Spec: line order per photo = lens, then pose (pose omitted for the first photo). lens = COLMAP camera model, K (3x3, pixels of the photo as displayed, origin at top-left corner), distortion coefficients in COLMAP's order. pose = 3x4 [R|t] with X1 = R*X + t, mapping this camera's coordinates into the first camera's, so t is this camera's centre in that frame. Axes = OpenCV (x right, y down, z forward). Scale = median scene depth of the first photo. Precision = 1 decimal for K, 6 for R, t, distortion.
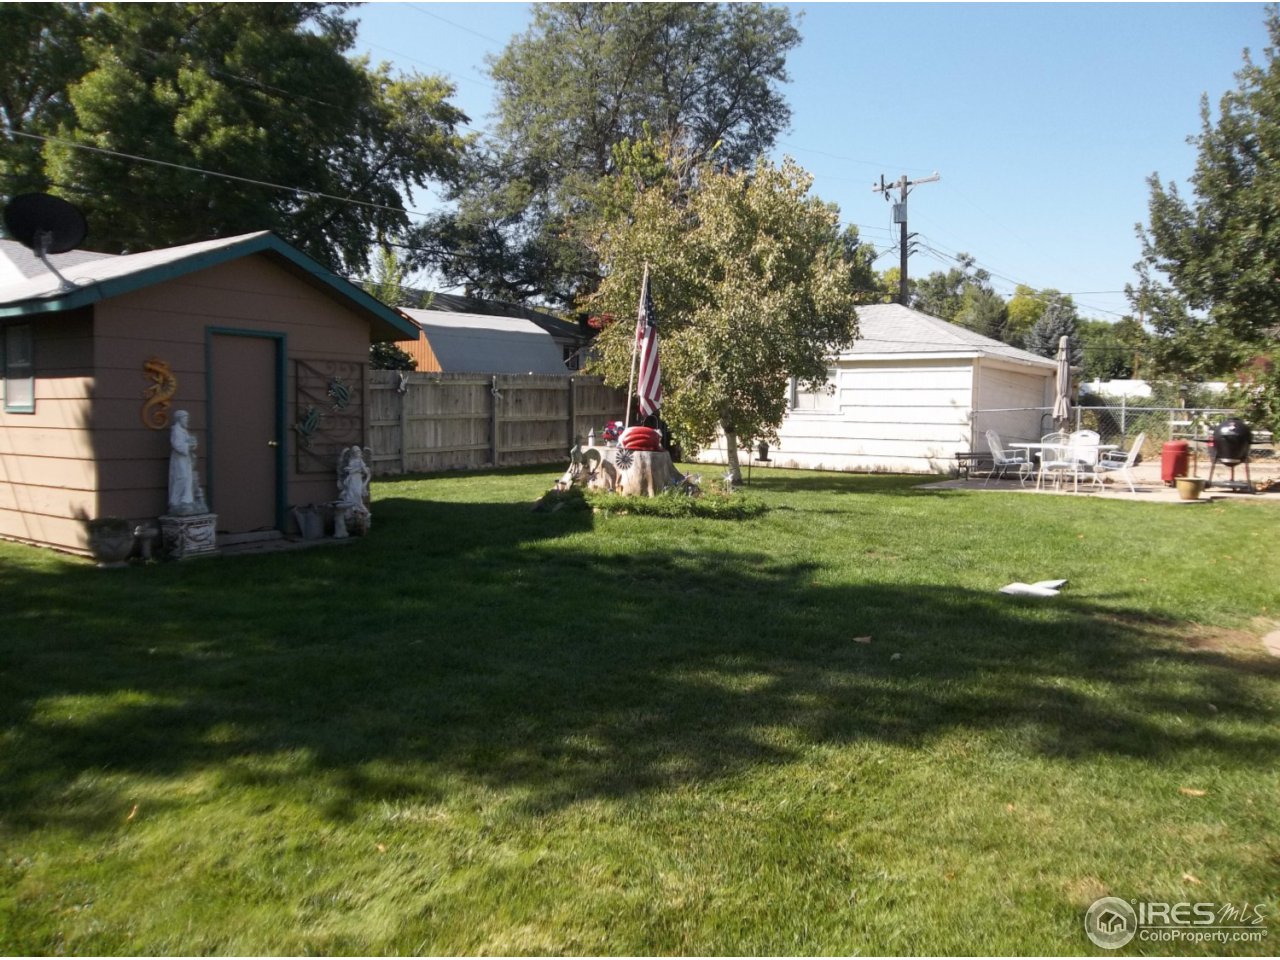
lens RADIAL K [[1033.6, 0, 640.2], [0, 1033.6, 480.8], [0, 0, 1]] dist [-0.029978, 0.017210]
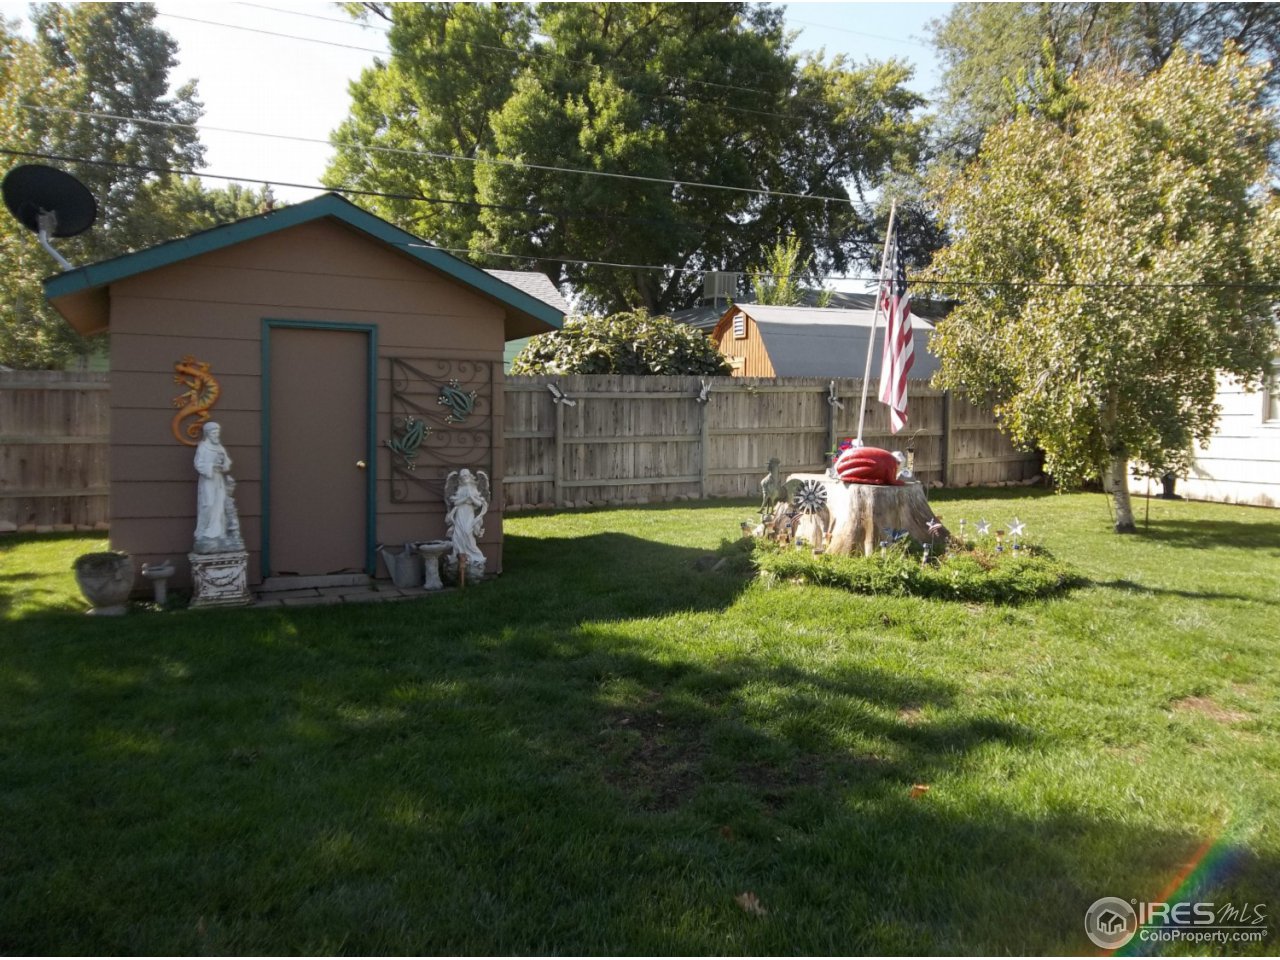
lens RADIAL K [[1033.6, 0, 644.9], [0, 1033.6, 469.2], [0, 0, 1]] dist [-0.029978, 0.017210]
pose [[0.879532, 0.019416, -0.475444, 0.139421], [-0.031213, 0.999369, -0.016928, -0.016809], [0.474816, 0.029729, 0.879583, 0.263407]]
